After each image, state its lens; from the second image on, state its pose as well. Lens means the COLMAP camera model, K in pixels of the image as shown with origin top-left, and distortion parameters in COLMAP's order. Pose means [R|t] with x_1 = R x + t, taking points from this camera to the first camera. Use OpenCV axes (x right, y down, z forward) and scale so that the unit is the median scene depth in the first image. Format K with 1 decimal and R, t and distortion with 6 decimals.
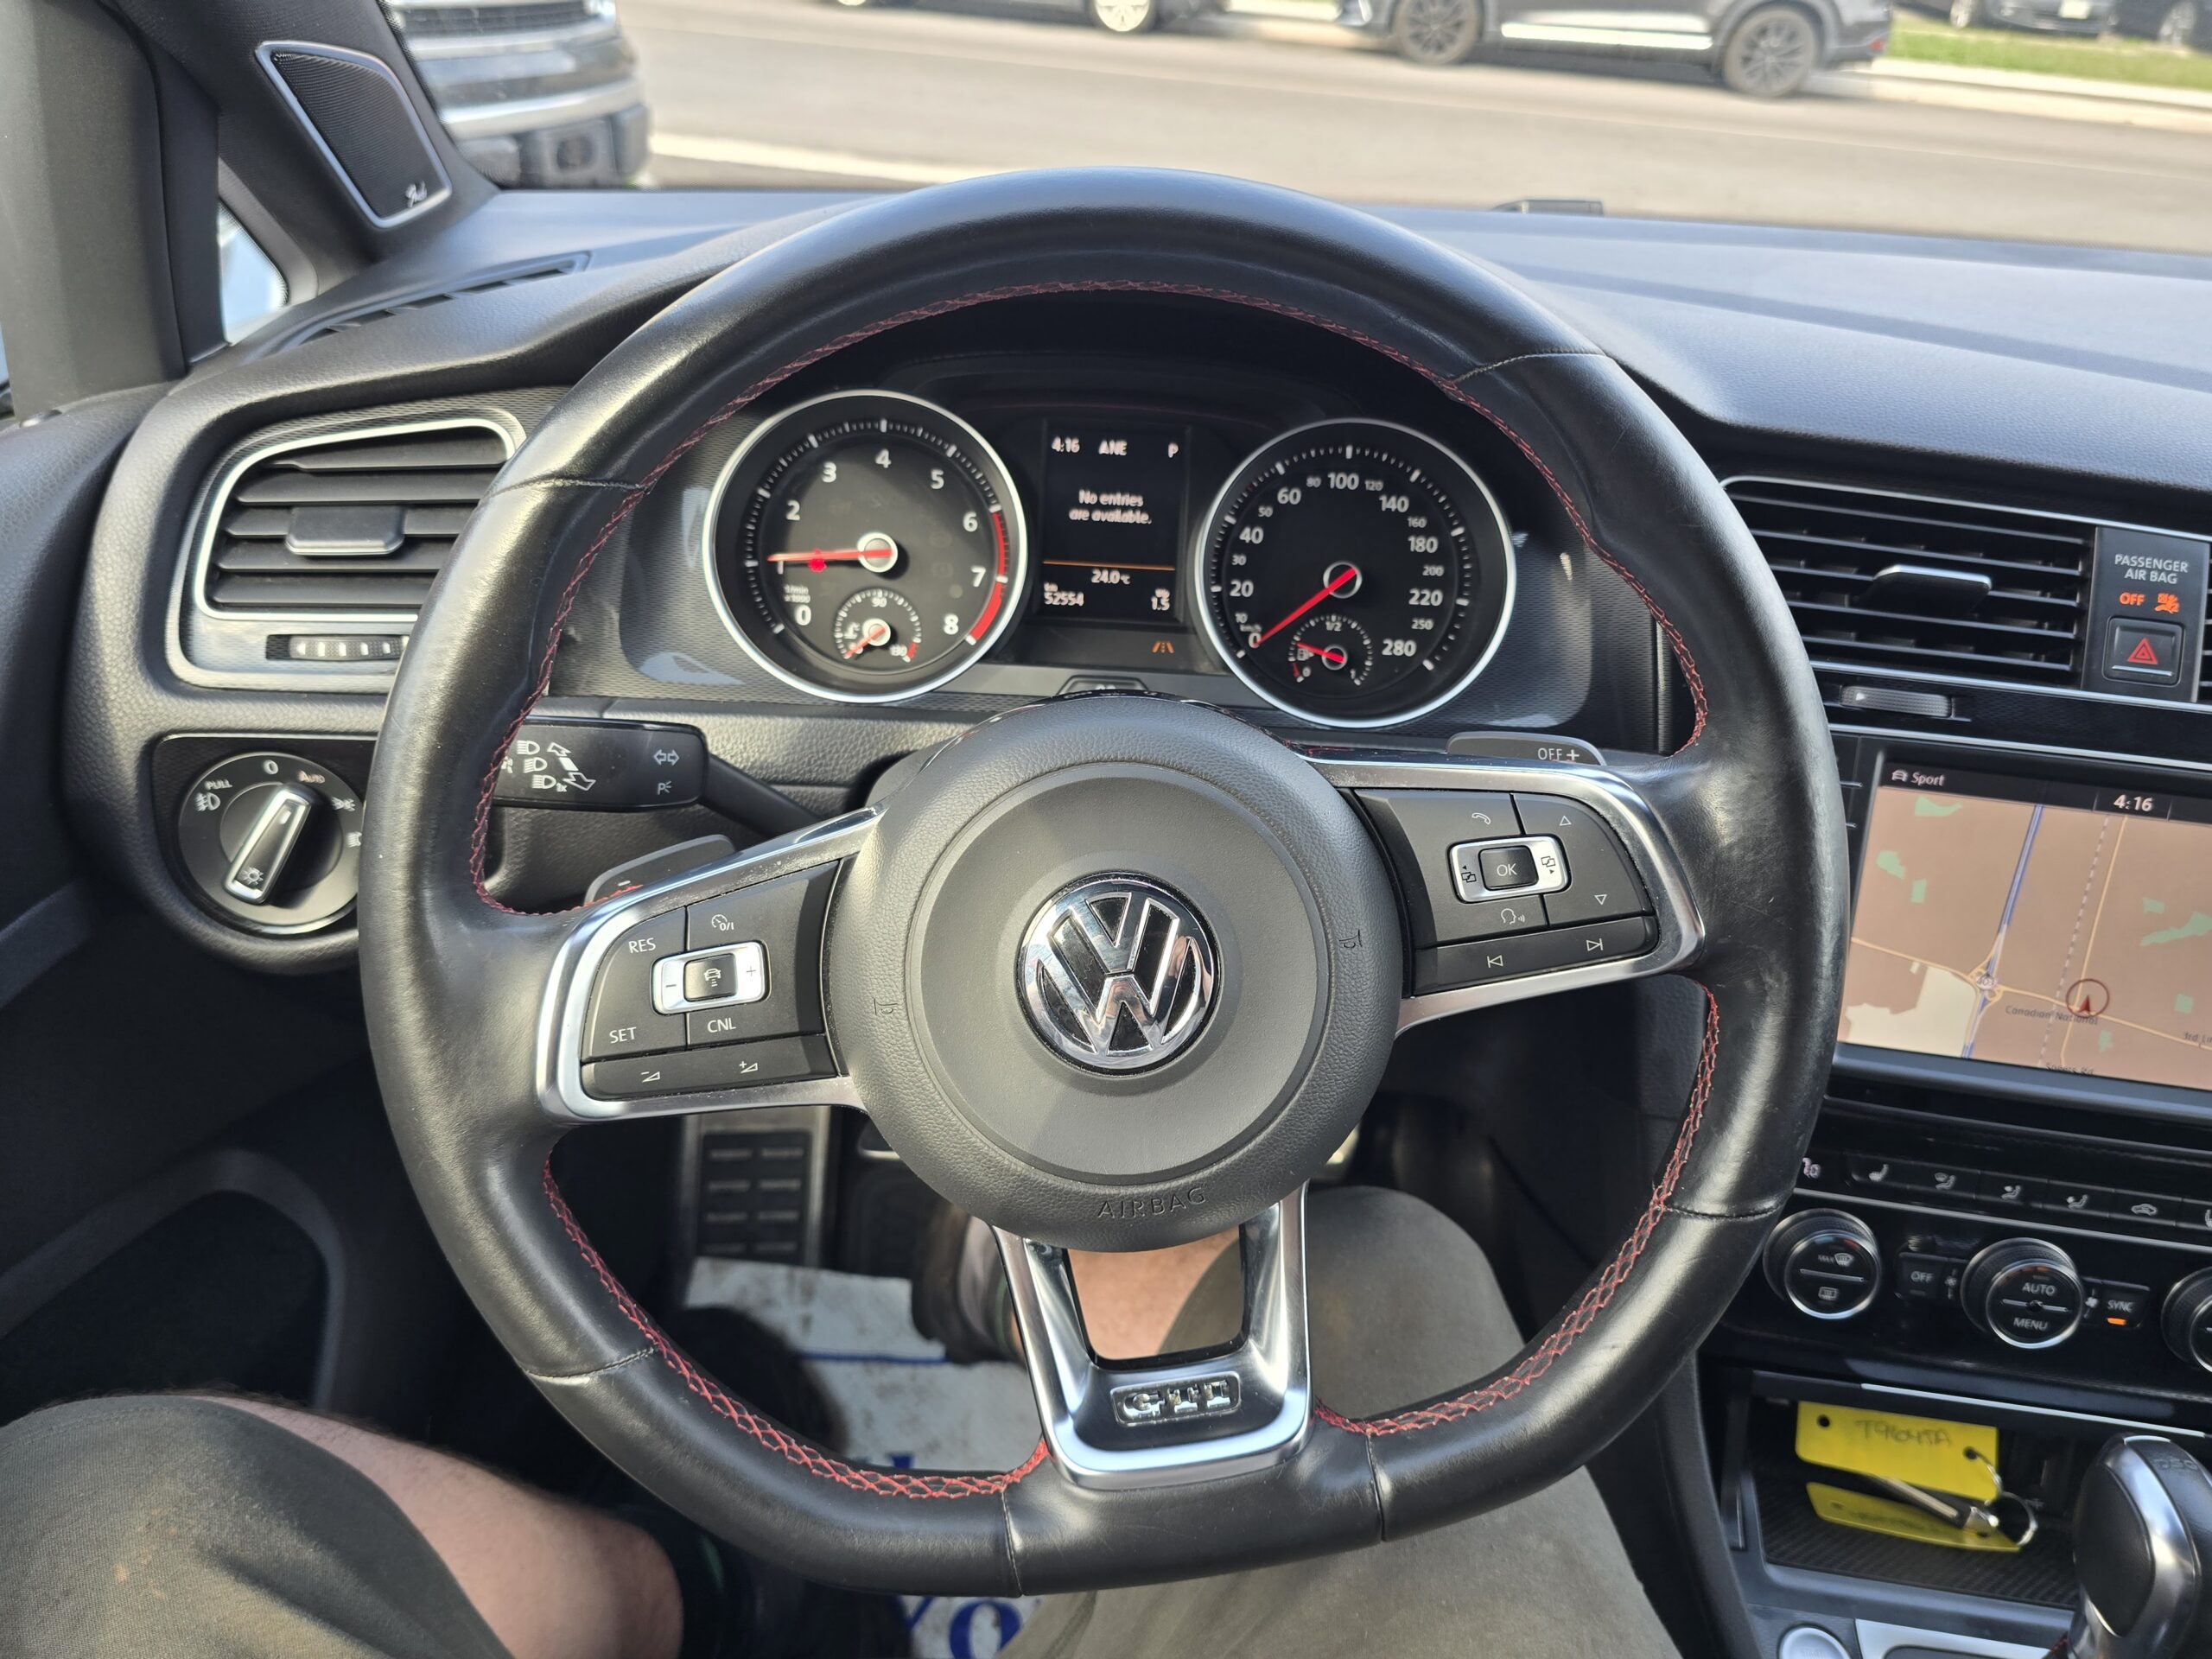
lens RADIAL K [[1477.9, 0, 1106.0], [0, 1477.9, 829.5], [0, 0, 1]] dist [0.044535, -0.034515]
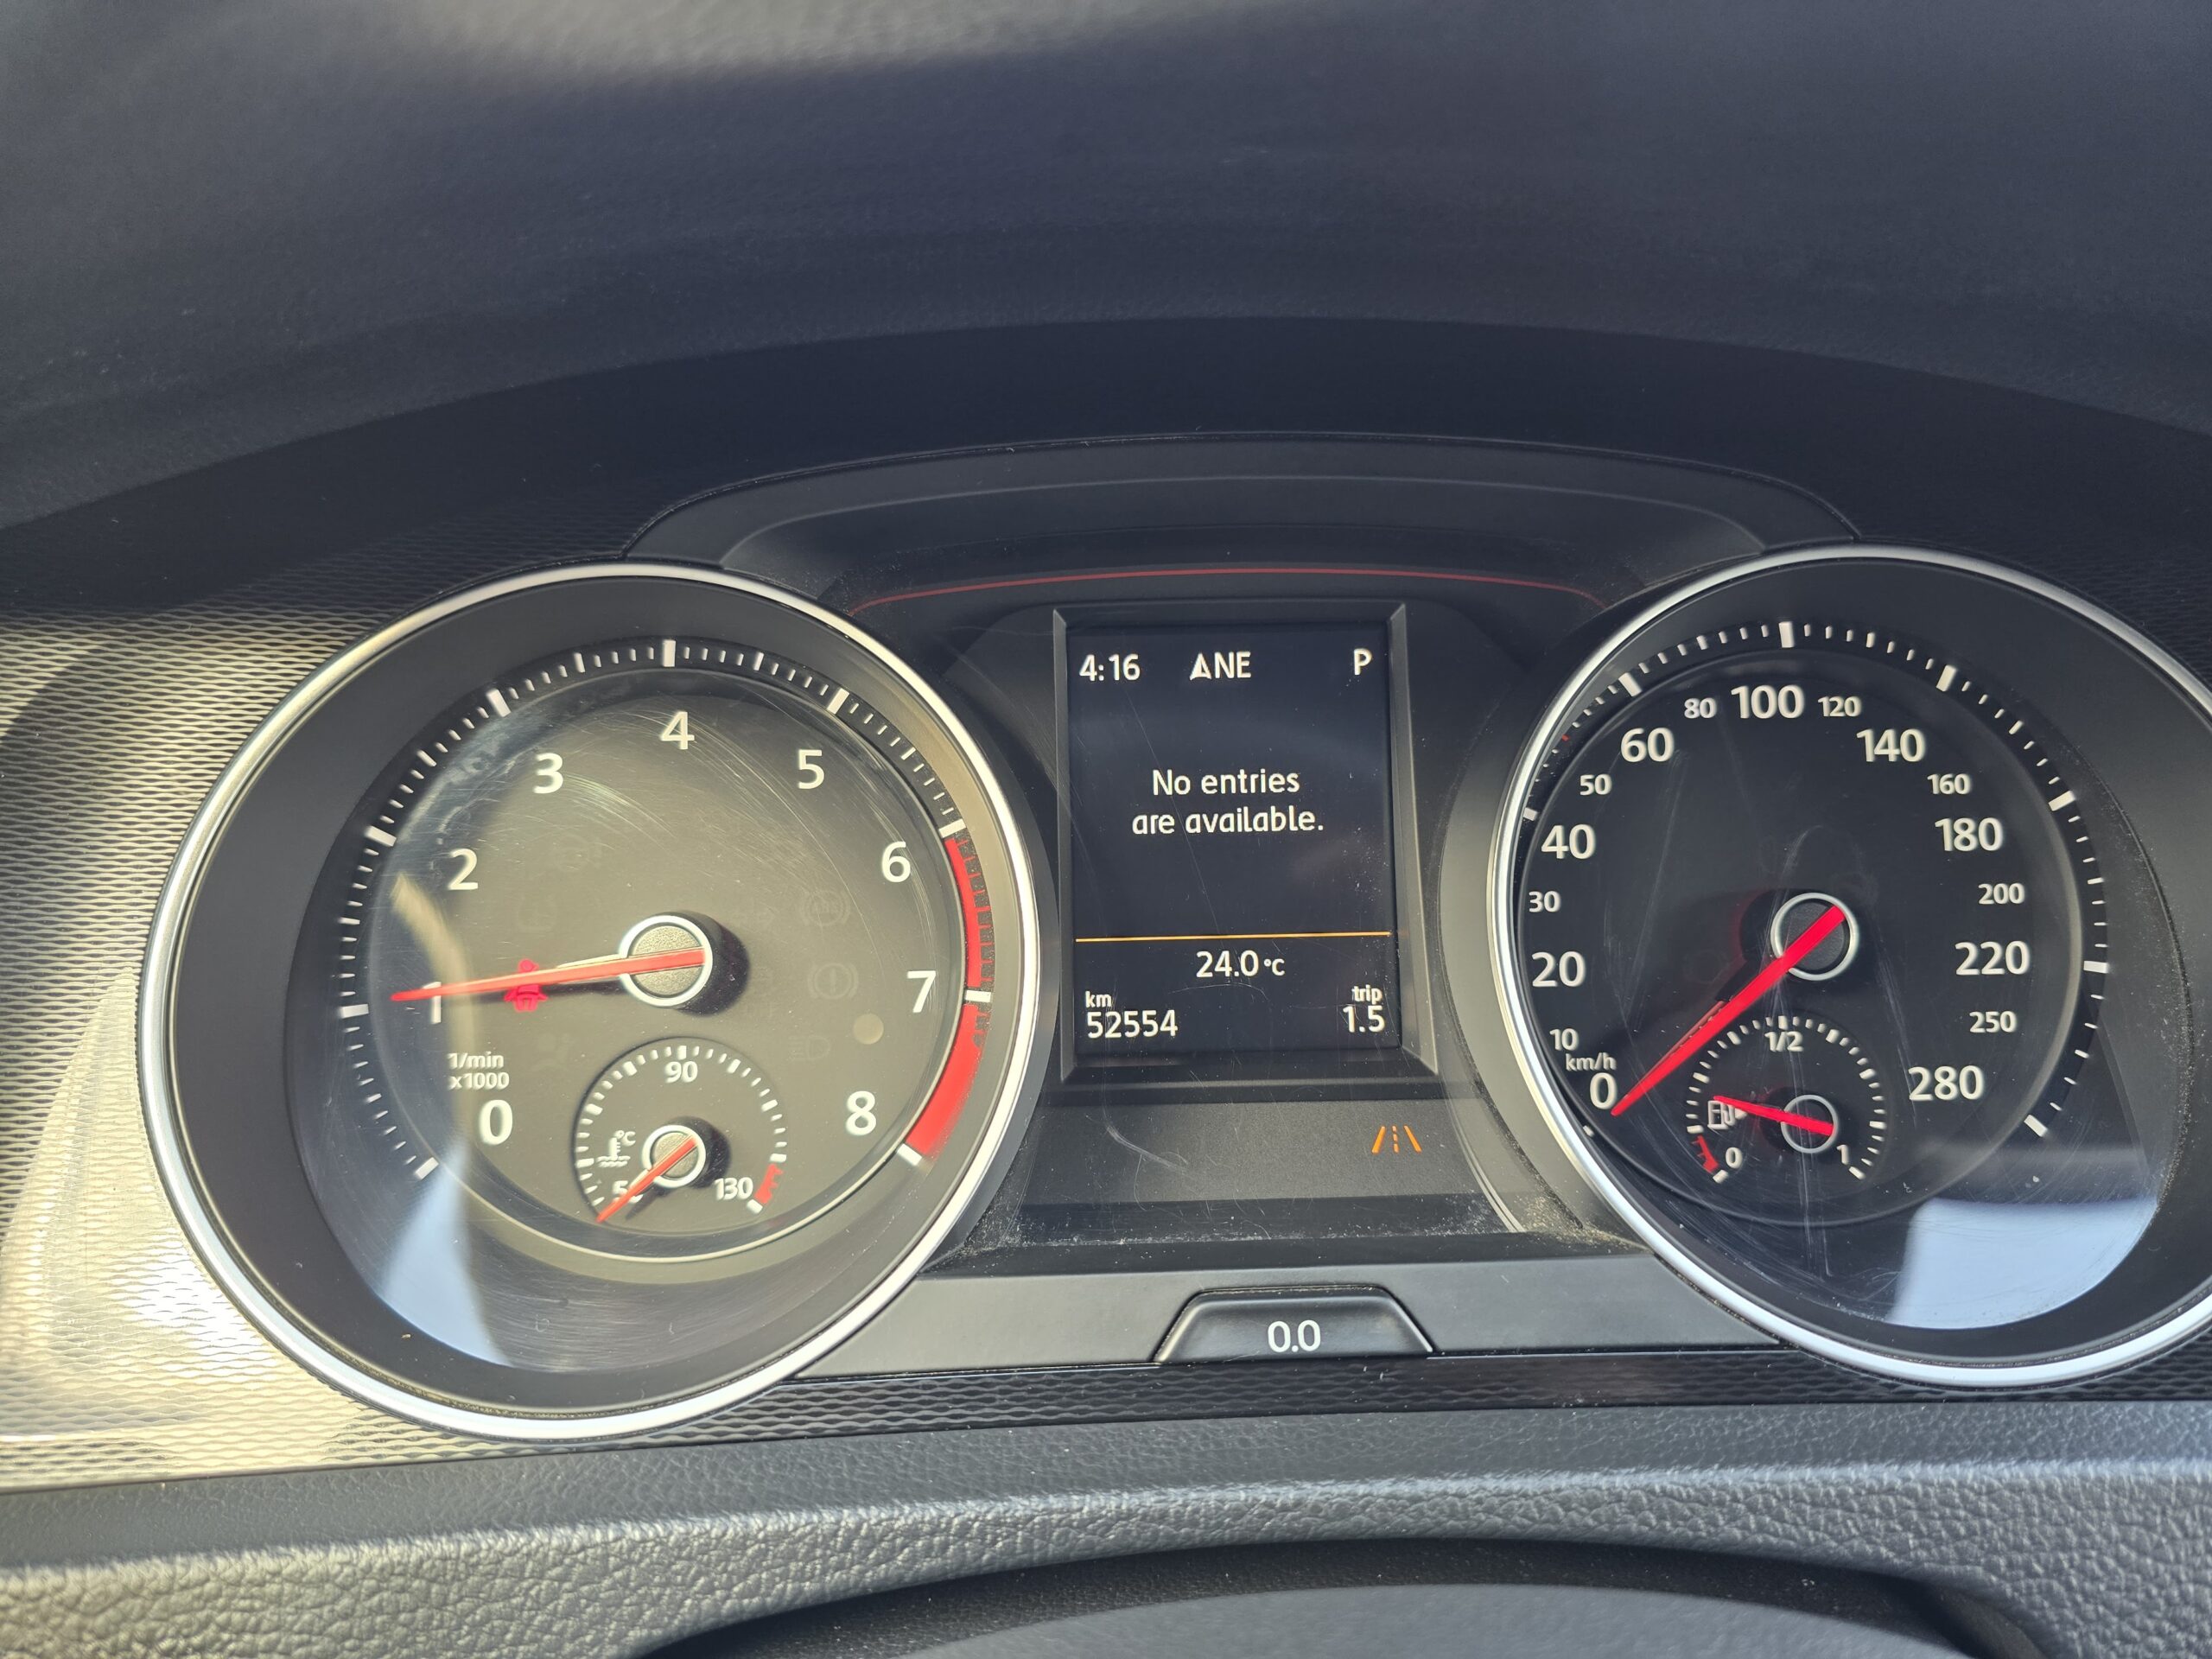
lens RADIAL K [[1496.2, 0, 1106.0], [0, 1496.2, 829.5], [0, 0, 1]] dist [0.002871, -0.014545]
pose [[0.997299, -0.073454, -0.000368, -0.031671], [0.072314, 0.982680, -0.170619, -0.139854], [0.012894, 0.170132, 0.985337, 0.581571]]
